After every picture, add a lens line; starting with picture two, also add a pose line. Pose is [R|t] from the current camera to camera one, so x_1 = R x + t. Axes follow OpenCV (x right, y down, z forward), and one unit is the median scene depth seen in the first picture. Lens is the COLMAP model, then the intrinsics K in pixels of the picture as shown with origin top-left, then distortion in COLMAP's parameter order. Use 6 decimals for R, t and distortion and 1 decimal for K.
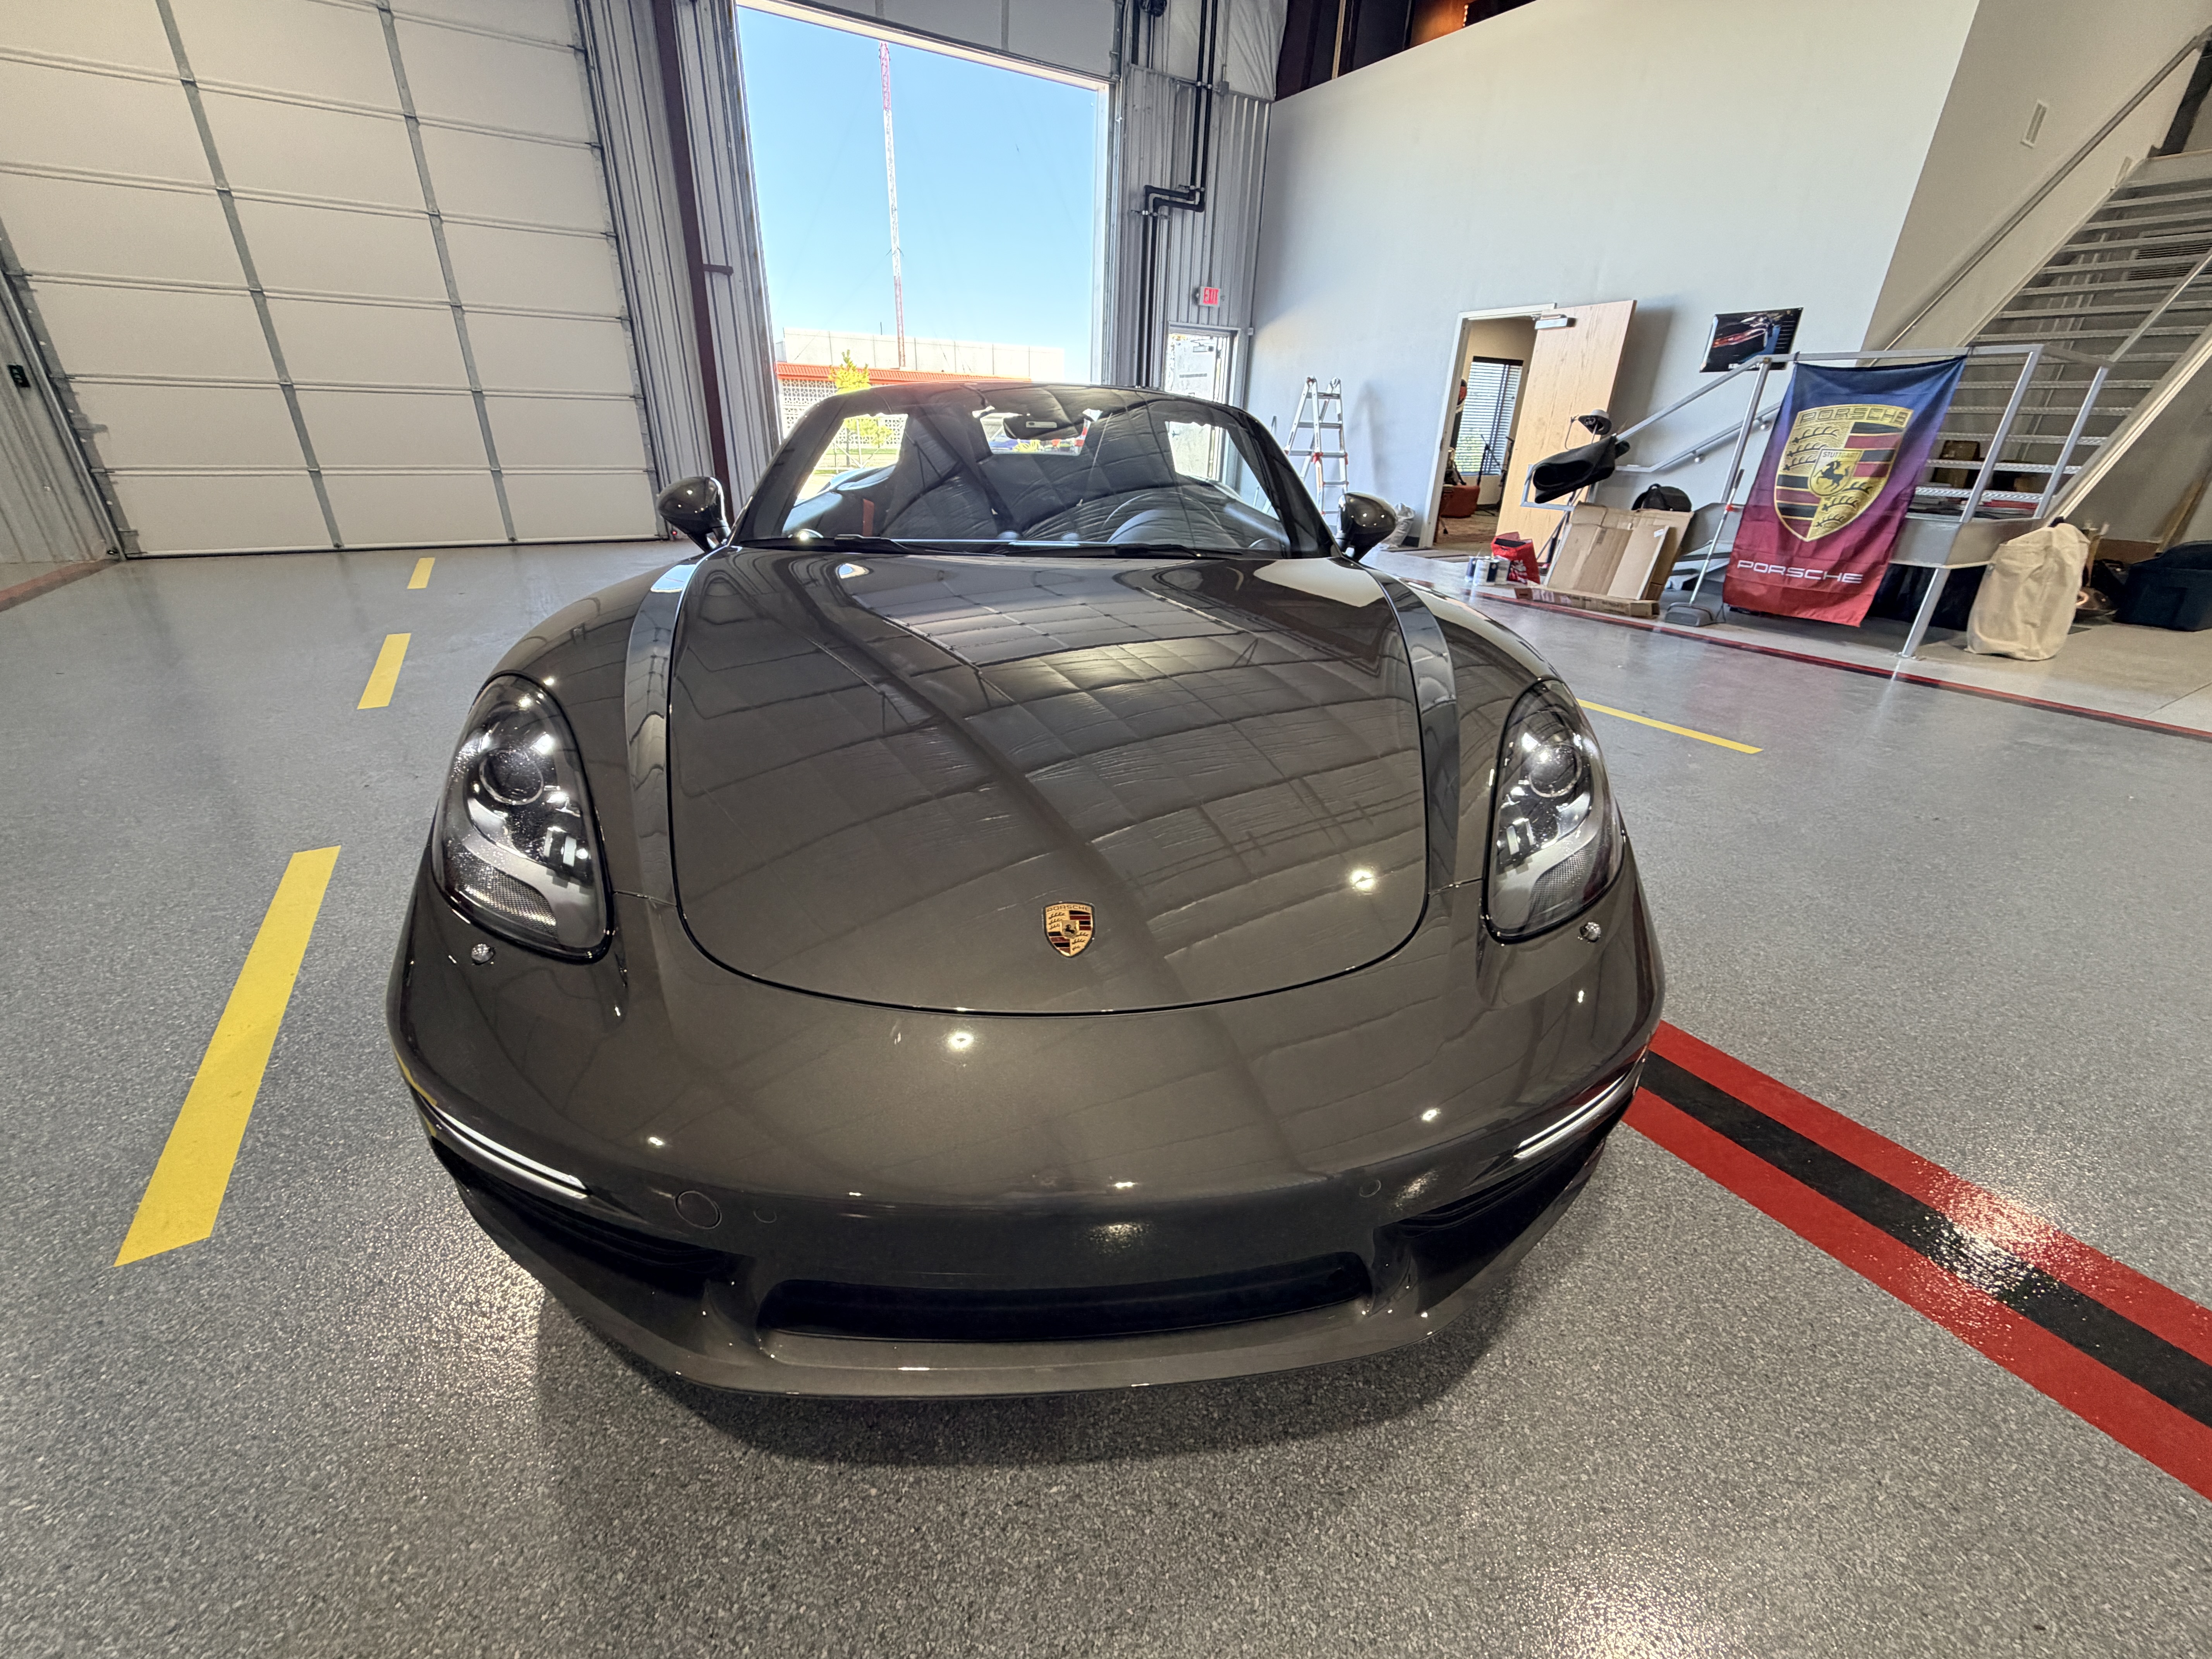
lens RADIAL K [[881.7, 0, 1106.0], [0, 881.7, 829.5], [0, 0, 1]] dist [-0.000935, 0.000403]
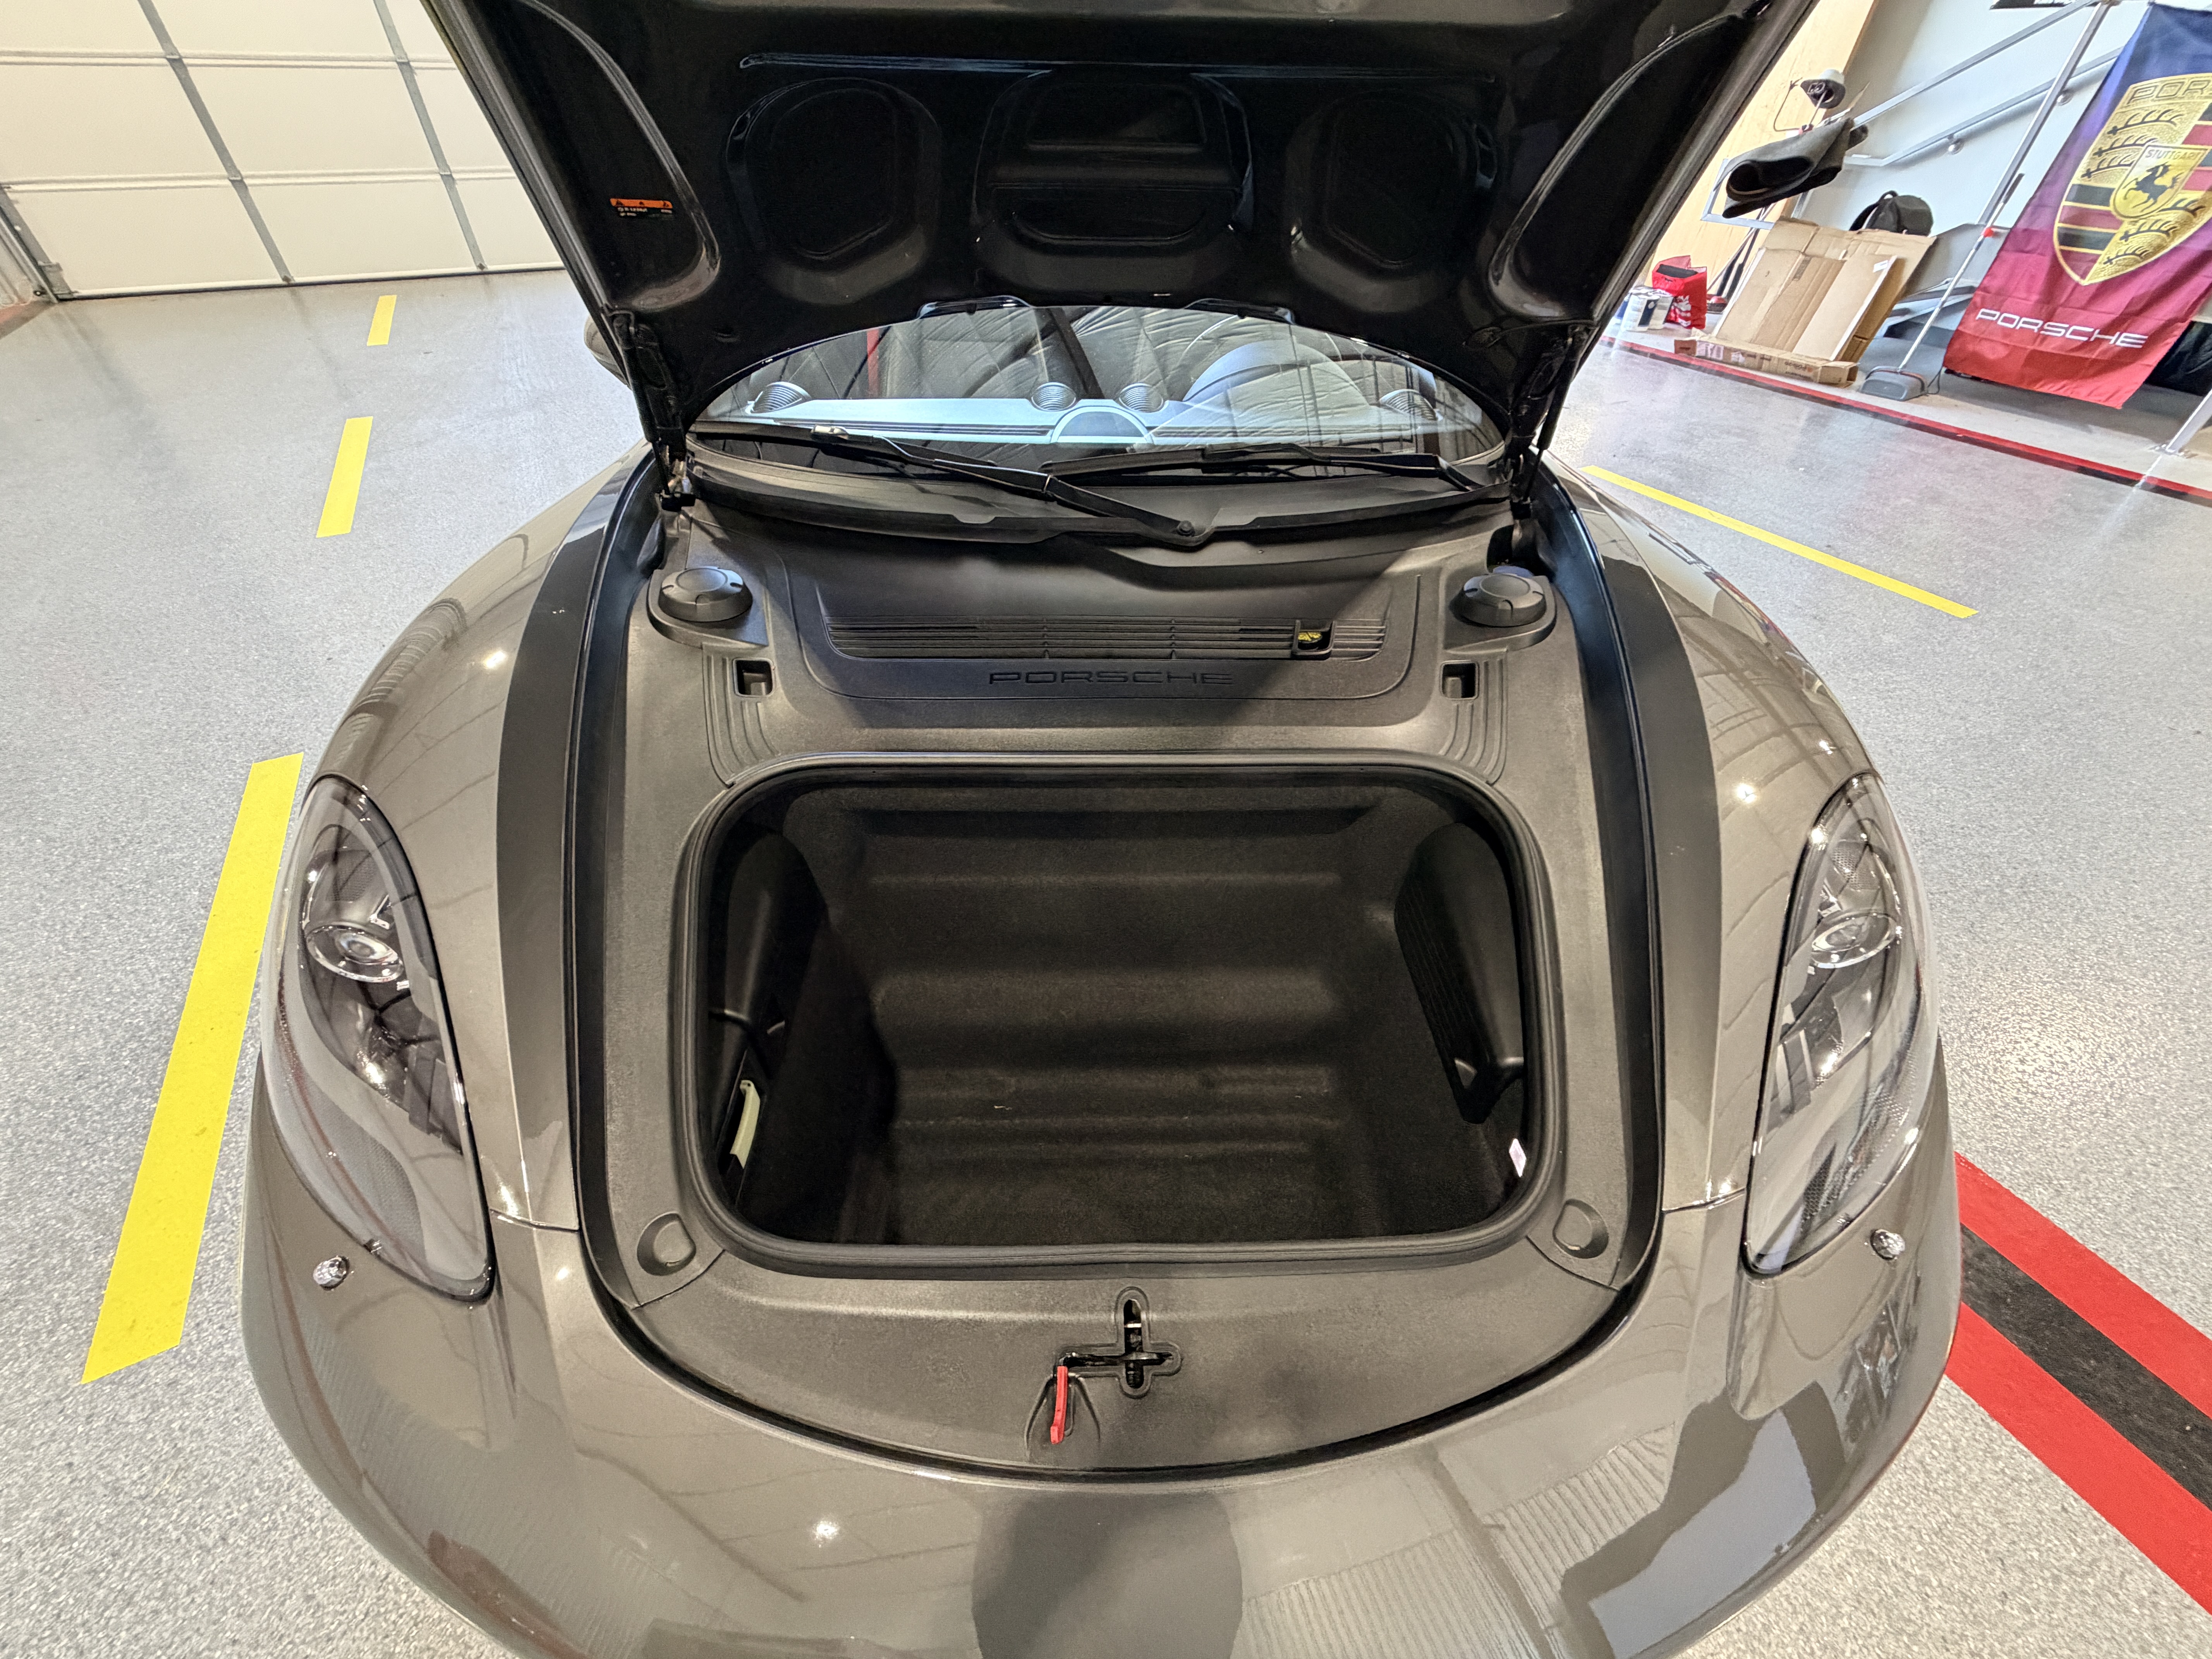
lens RADIAL K [[881.7, 0, 1106.0], [0, 881.7, 829.5], [0, 0, 1]] dist [-0.000935, 0.000403]
pose [[0.998304, 0.029815, -0.050007, -0.007397], [-0.014483, 0.959095, 0.282714, -0.077988], [0.056391, -0.281511, 0.957900, 0.080508]]
